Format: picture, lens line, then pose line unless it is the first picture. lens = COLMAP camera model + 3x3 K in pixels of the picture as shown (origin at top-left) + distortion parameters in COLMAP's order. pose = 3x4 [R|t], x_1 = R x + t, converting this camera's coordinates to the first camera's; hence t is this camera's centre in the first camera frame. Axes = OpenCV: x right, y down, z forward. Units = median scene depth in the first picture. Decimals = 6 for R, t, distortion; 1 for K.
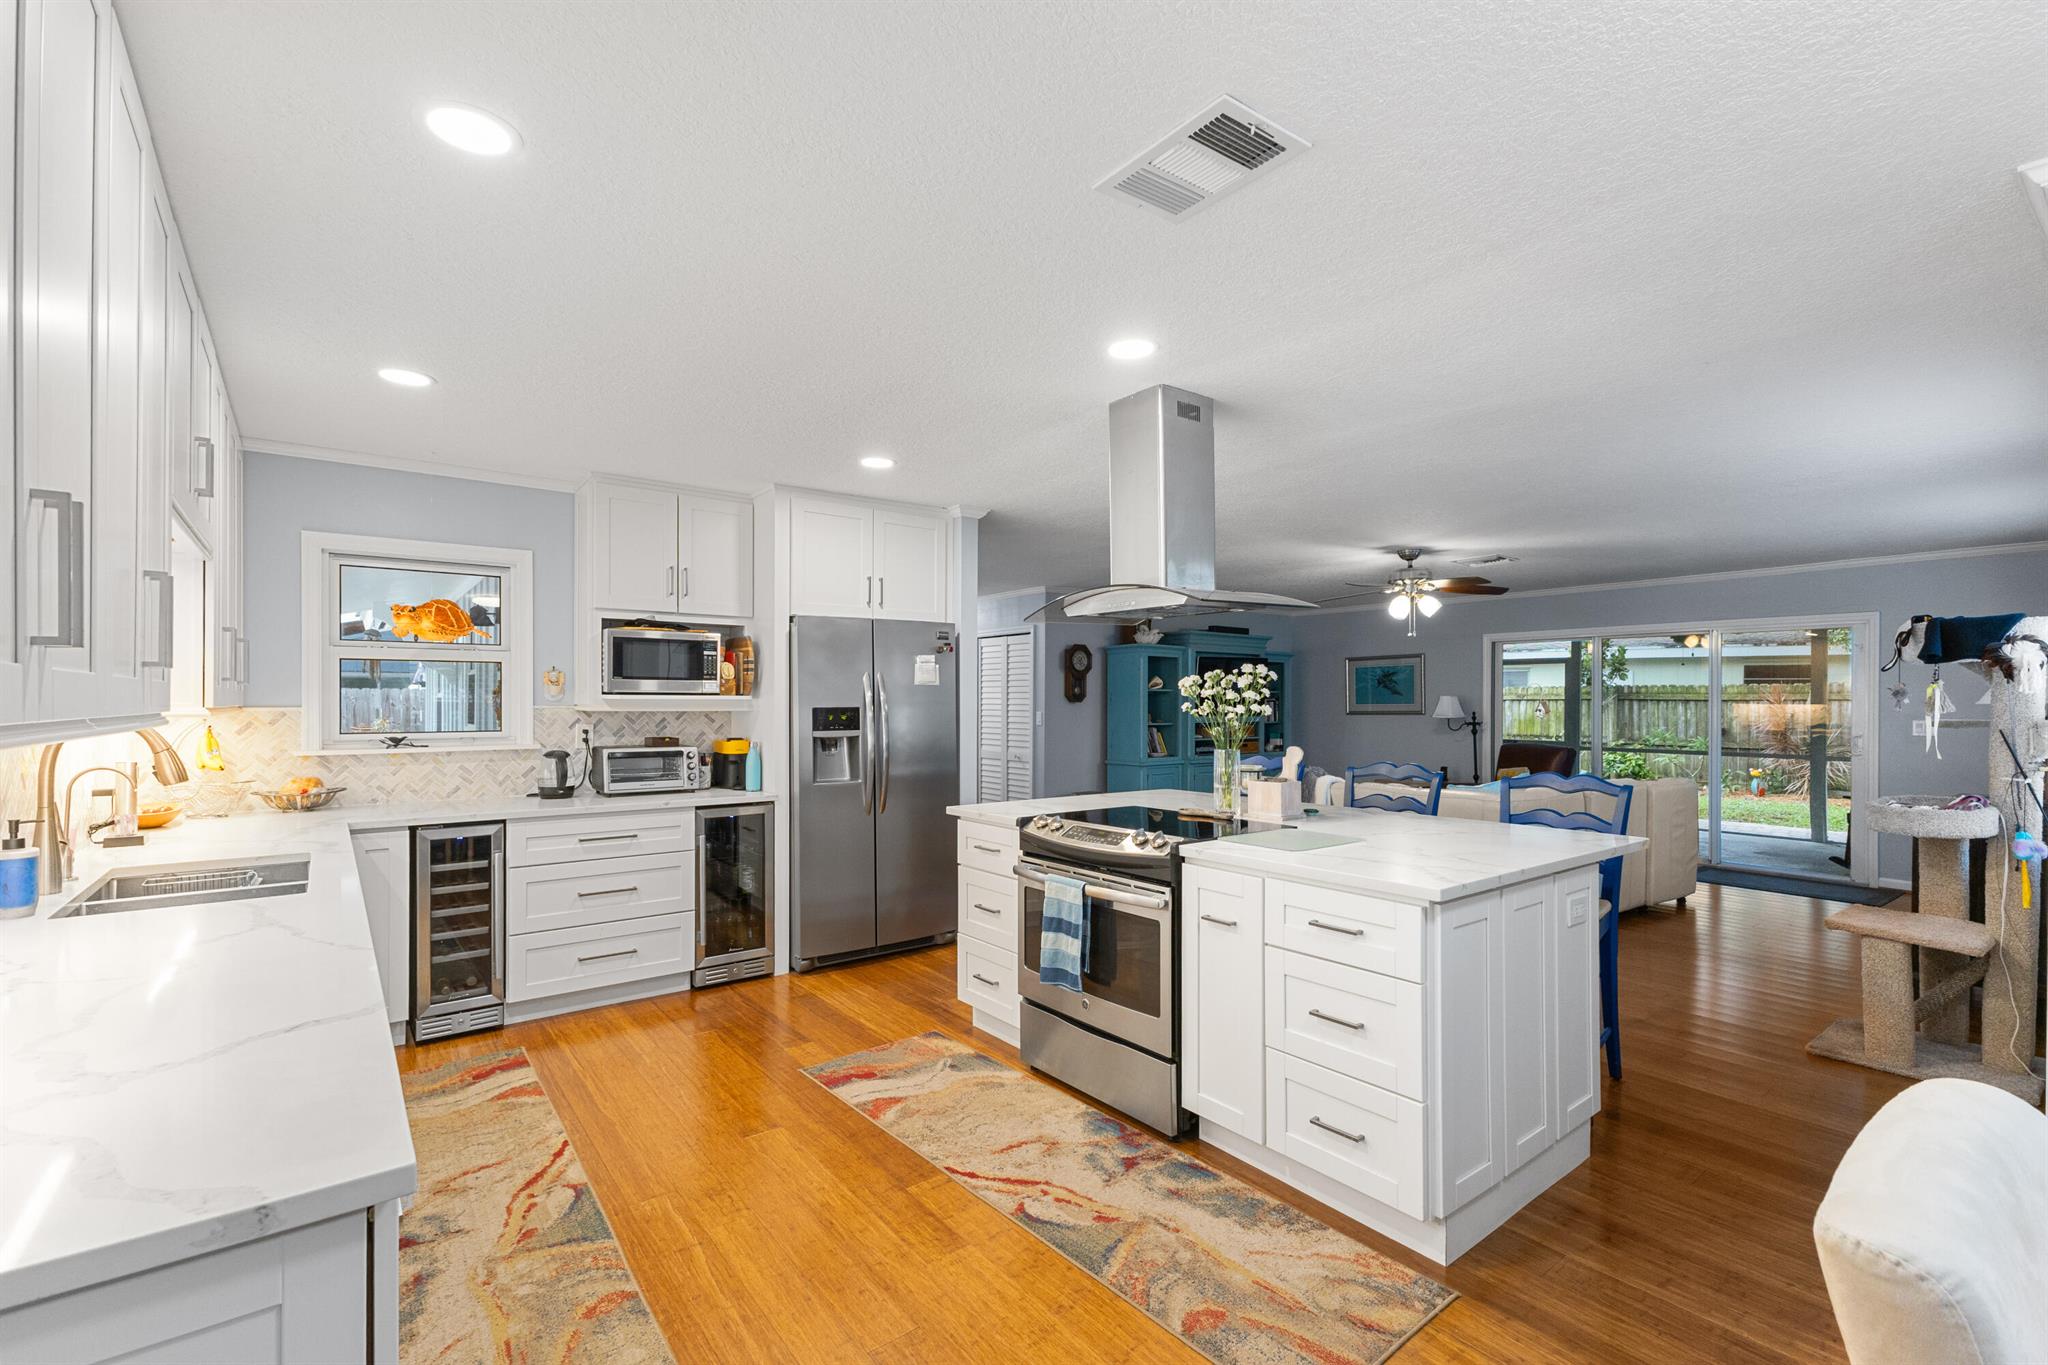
lens RADIAL K [[892.2, 0, 1037.0], [0, 892.2, 695.8], [0, 0, 1]] dist [0.013997, -0.001498]
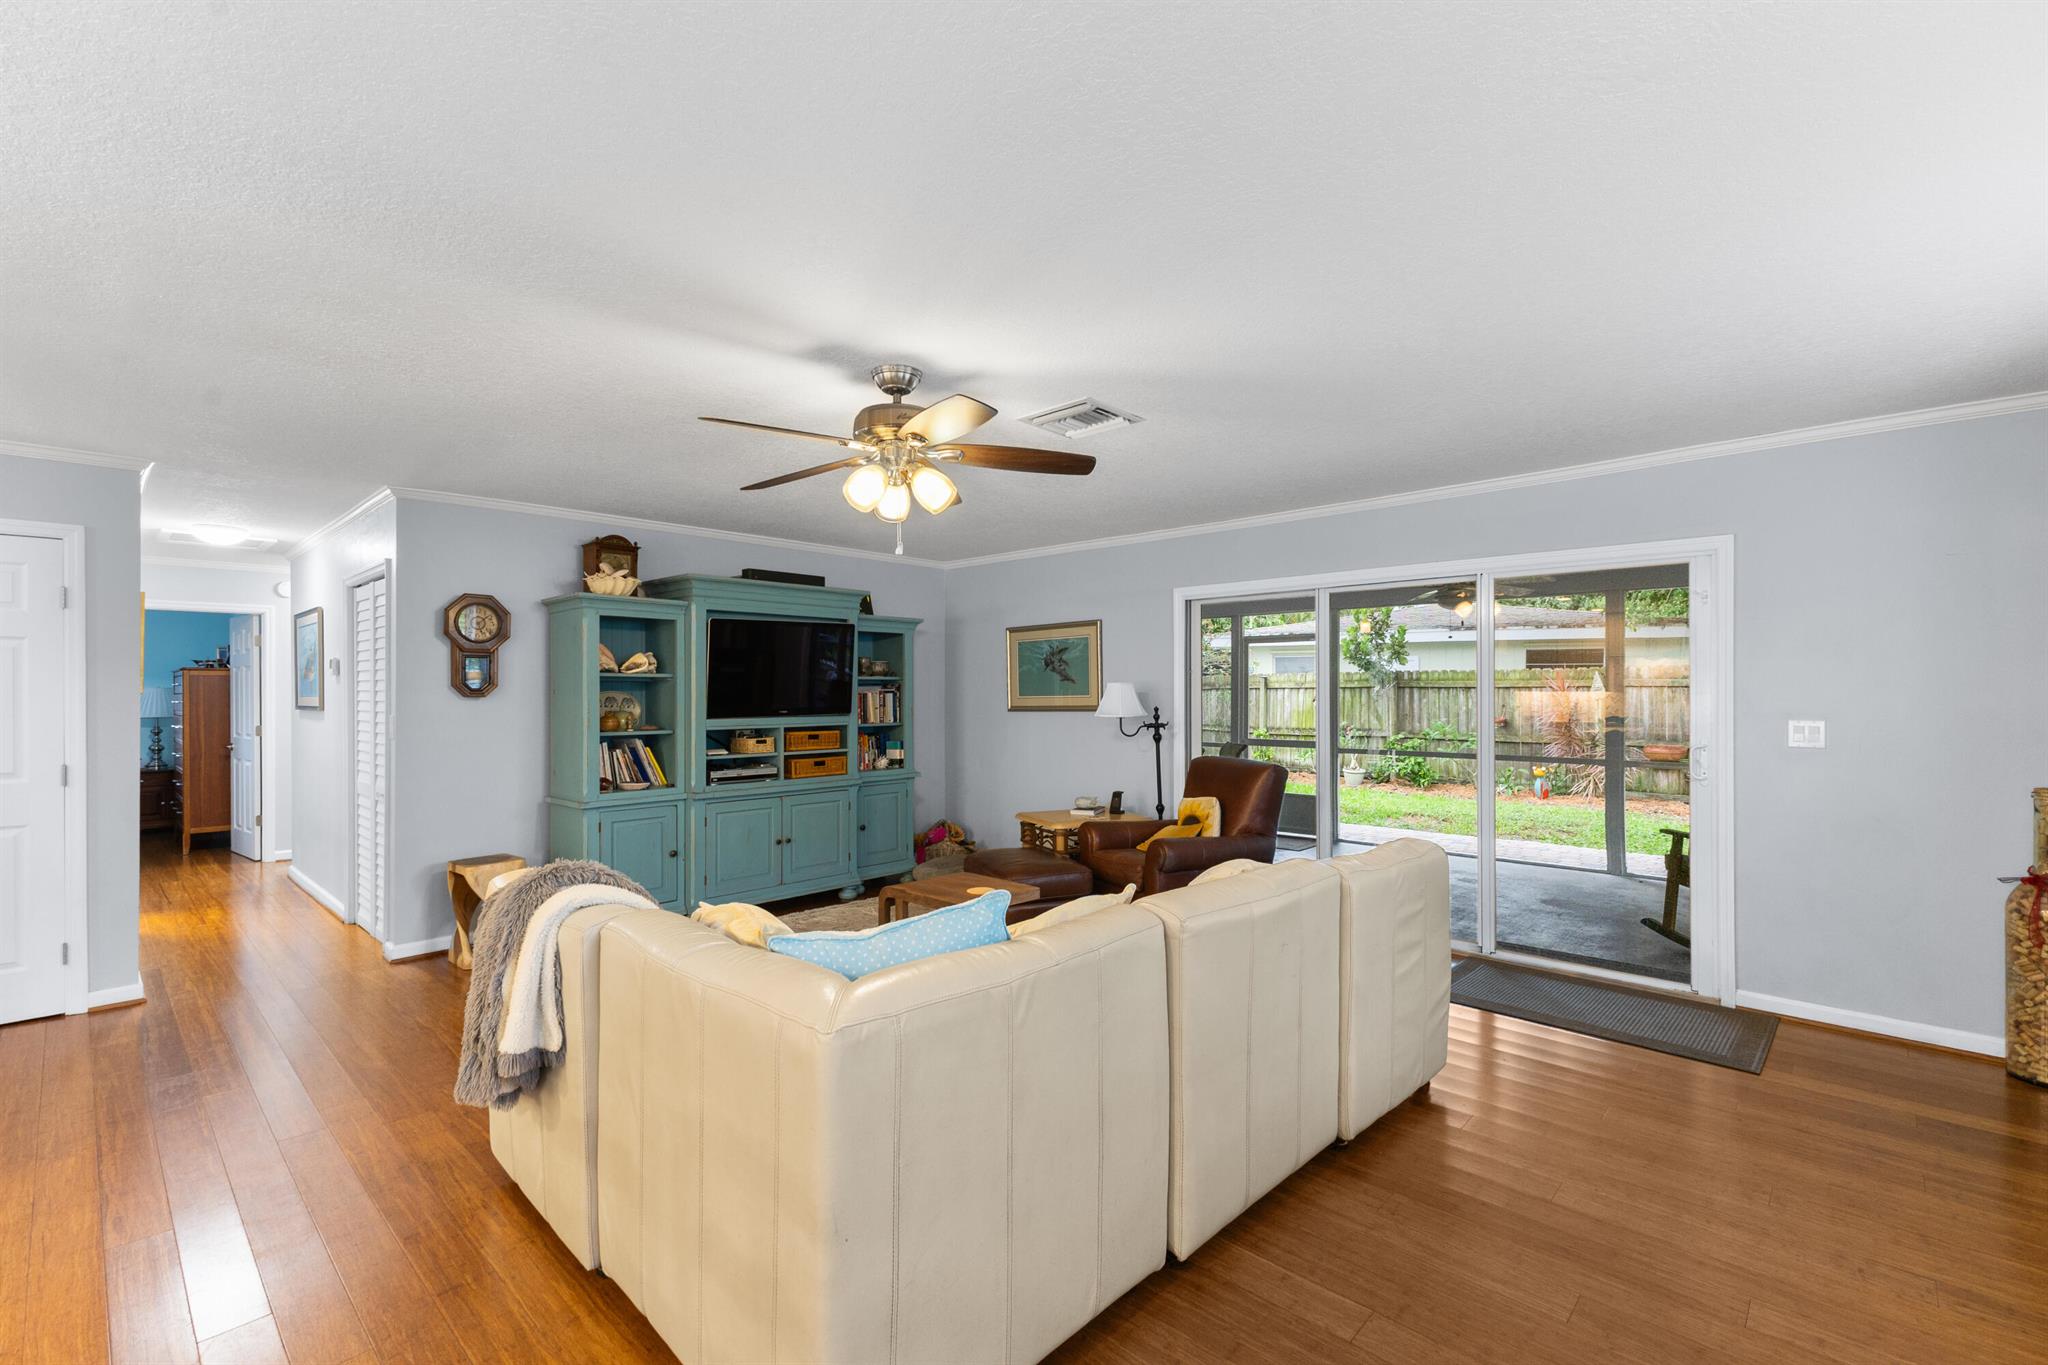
lens RADIAL K [[892.2, 0, 1020.4], [0, 892.2, 684.1], [0, 0, 1]] dist [0.013997, -0.001498]
pose [[0.988314, -0.004476, 0.152369, 0.218699], [0.004843, 0.999986, -0.002038, 0.001453], [-0.152358, 0.002752, 0.988322, 0.279752]]
